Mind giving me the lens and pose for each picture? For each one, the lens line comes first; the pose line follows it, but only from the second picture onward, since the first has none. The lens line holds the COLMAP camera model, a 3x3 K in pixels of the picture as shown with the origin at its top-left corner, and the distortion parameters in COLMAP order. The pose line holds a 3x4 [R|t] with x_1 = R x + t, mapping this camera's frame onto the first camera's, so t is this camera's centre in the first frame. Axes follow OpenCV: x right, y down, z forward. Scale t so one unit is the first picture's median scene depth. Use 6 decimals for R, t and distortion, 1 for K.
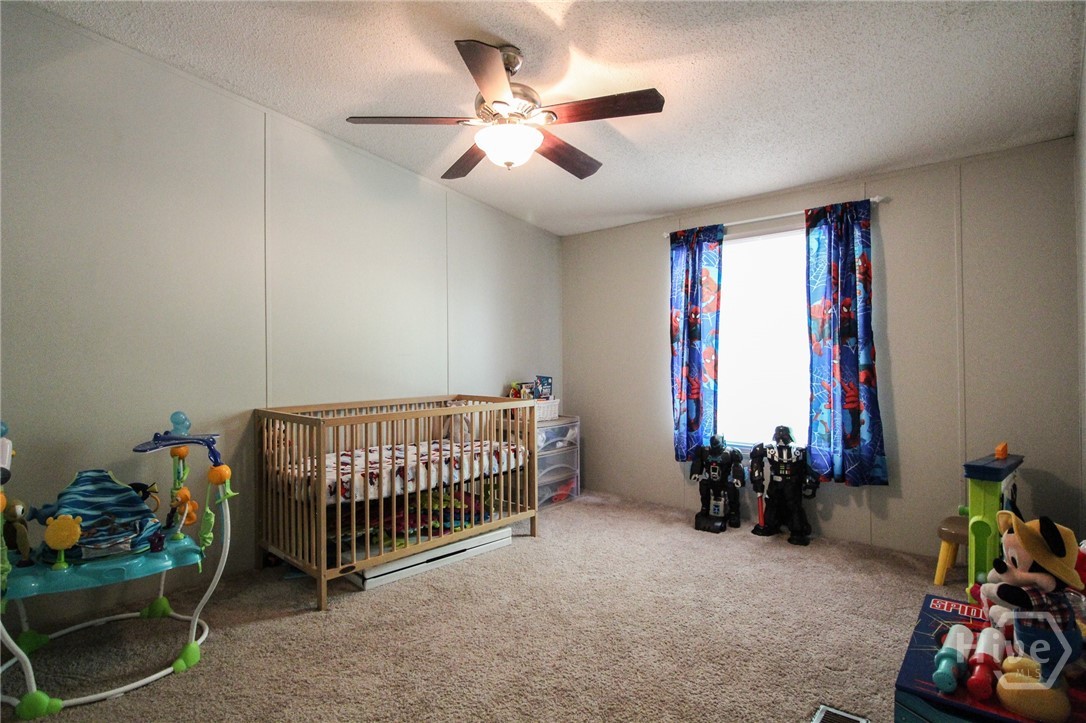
lens RADIAL K [[570.8, 0, 542.5], [0, 570.8, 361.2], [0, 0, 1]] dist [-0.002235, -0.005322]
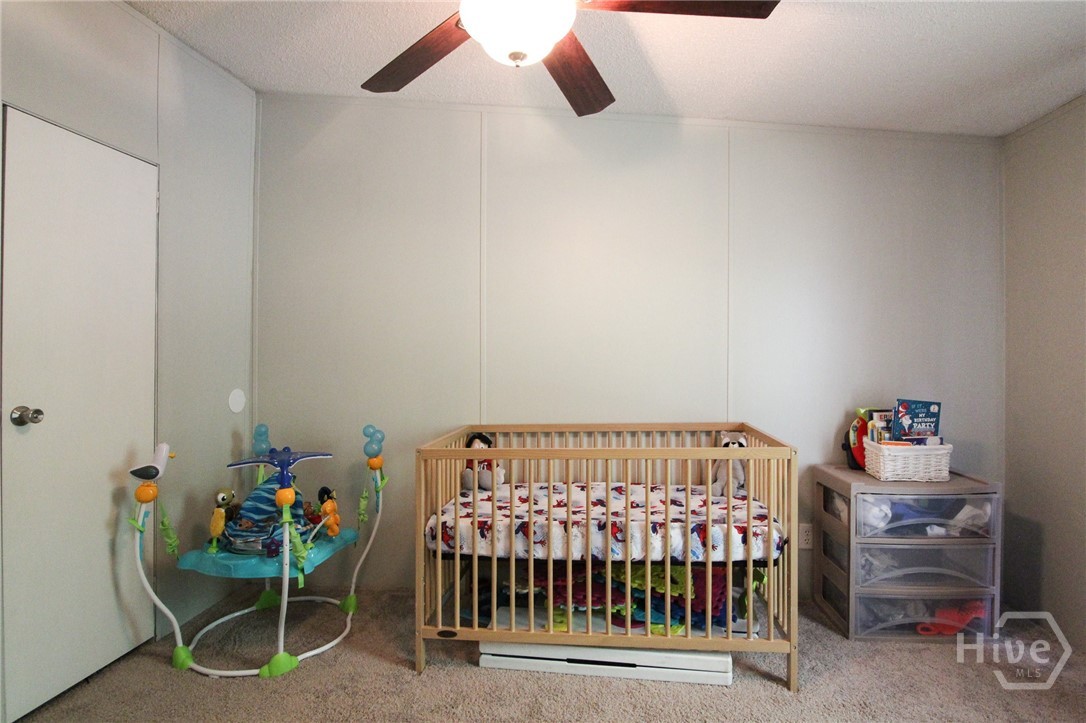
lens RADIAL K [[570.8, 0, 542.7], [0, 570.8, 363.1], [0, 0, 1]] dist [-0.002235, -0.005322]
pose [[0.575290, -0.000929, -0.817949, 0.355999], [0.011898, 0.999903, 0.007233, -0.026286], [0.817863, -0.013893, 0.575245, 0.555388]]
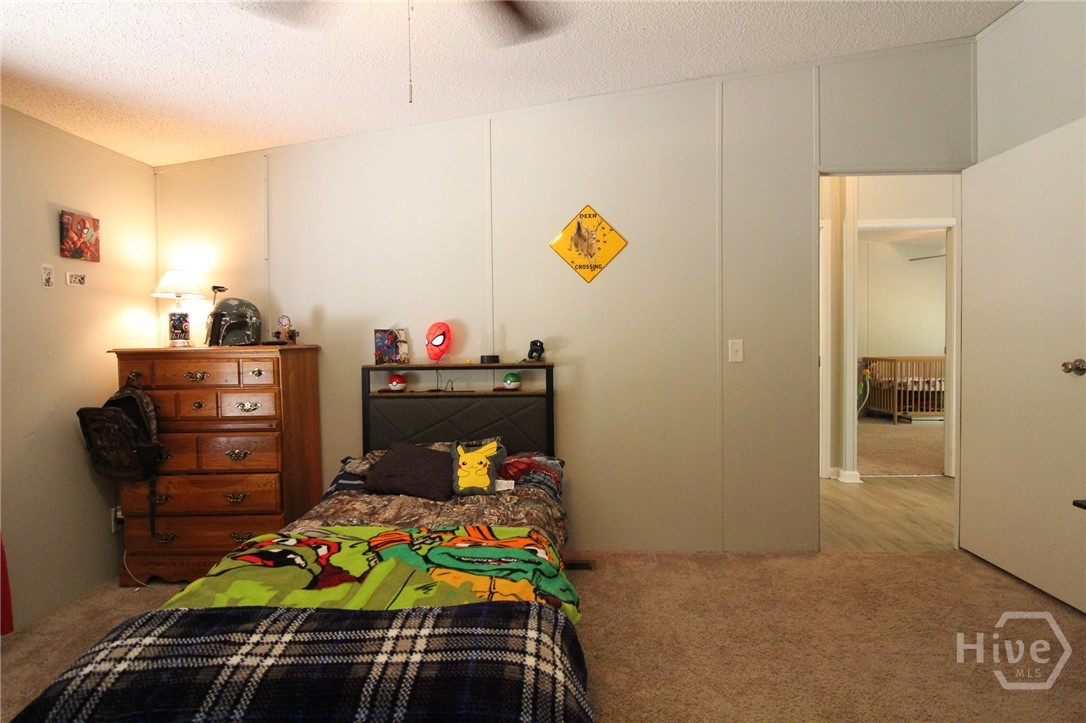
lens RADIAL K [[570.8, 0, 545.4], [0, 570.8, 362.8], [0, 0, 1]] dist [-0.002235, -0.005322]
pose [[0.656290, 0.025623, -0.754073, 0.528695], [-0.000015, 0.999424, 0.033946, 0.015129], [0.754509, -0.022267, 0.655912, -1.893346]]
